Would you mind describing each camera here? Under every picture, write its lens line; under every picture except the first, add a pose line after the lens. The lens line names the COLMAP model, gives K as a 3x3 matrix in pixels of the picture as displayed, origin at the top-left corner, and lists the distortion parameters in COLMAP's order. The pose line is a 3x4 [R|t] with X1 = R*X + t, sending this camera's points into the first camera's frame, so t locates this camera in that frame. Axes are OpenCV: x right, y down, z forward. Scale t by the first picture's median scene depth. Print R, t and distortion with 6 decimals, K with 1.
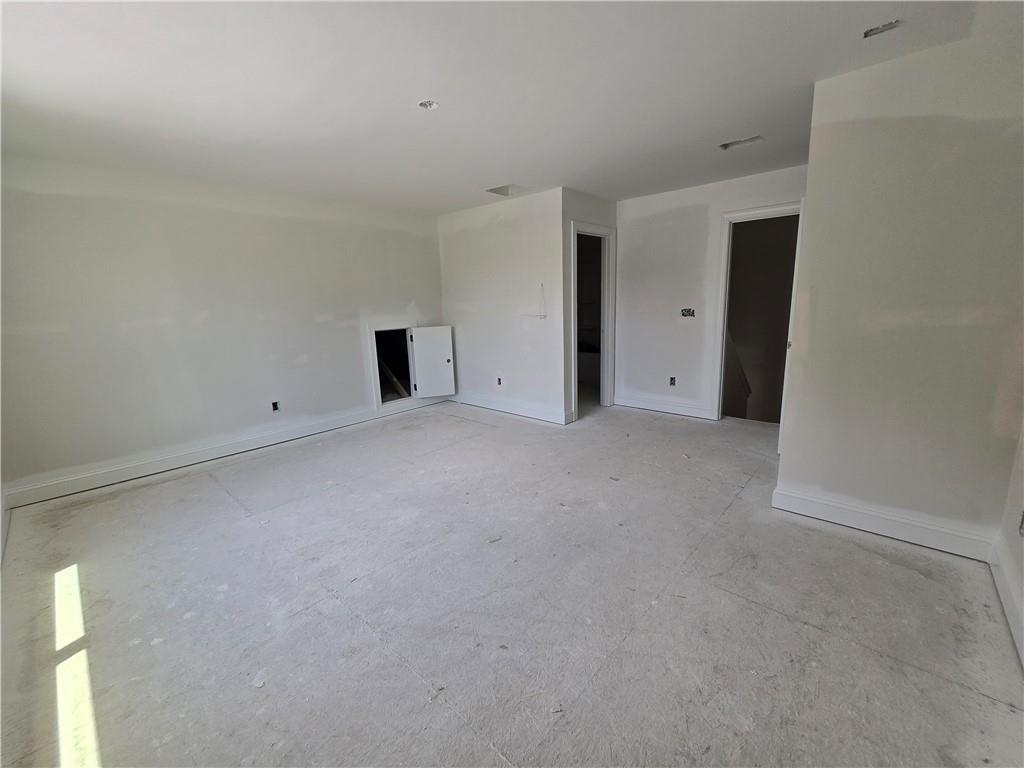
lens RADIAL K [[420.2, 0, 513.1], [0, 420.2, 381.7], [0, 0, 1]] dist [-0.003060, 0.001137]
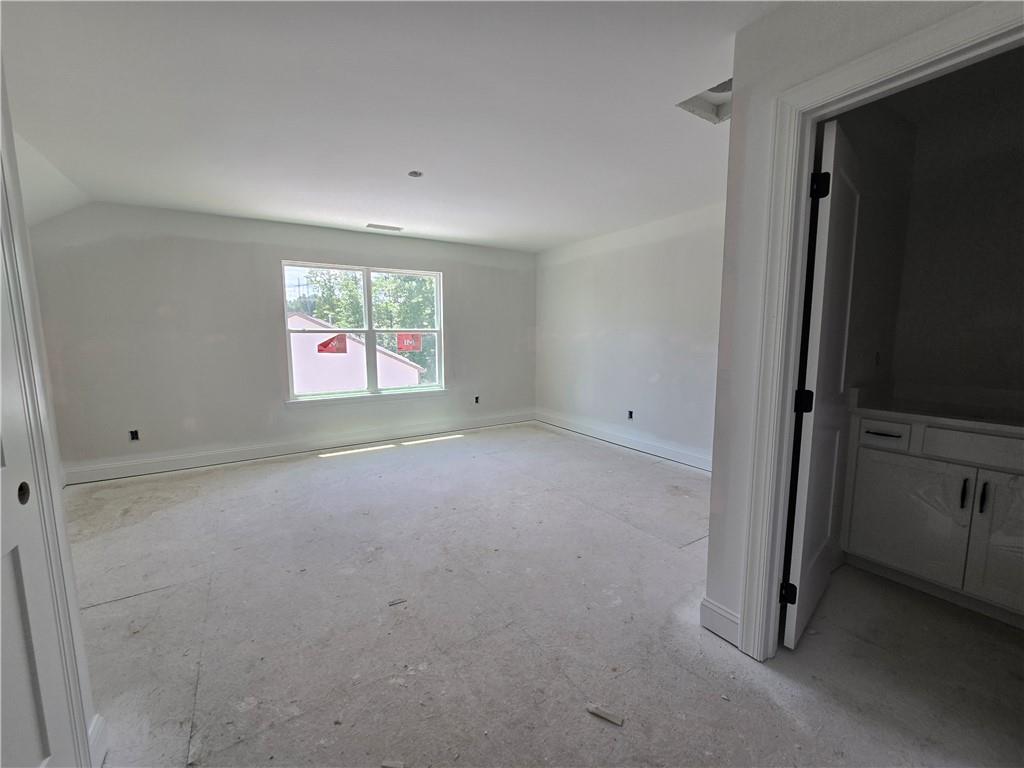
lens RADIAL K [[420.2, 0, 512.0], [0, 420.2, 385.1], [0, 0, 1]] dist [-0.003060, 0.001137]
pose [[-0.263846, 0.149977, -0.952834, 0.693095], [-0.172235, 0.964637, 0.199528, -0.226249], [0.949063, 0.216755, -0.228684, 1.138275]]
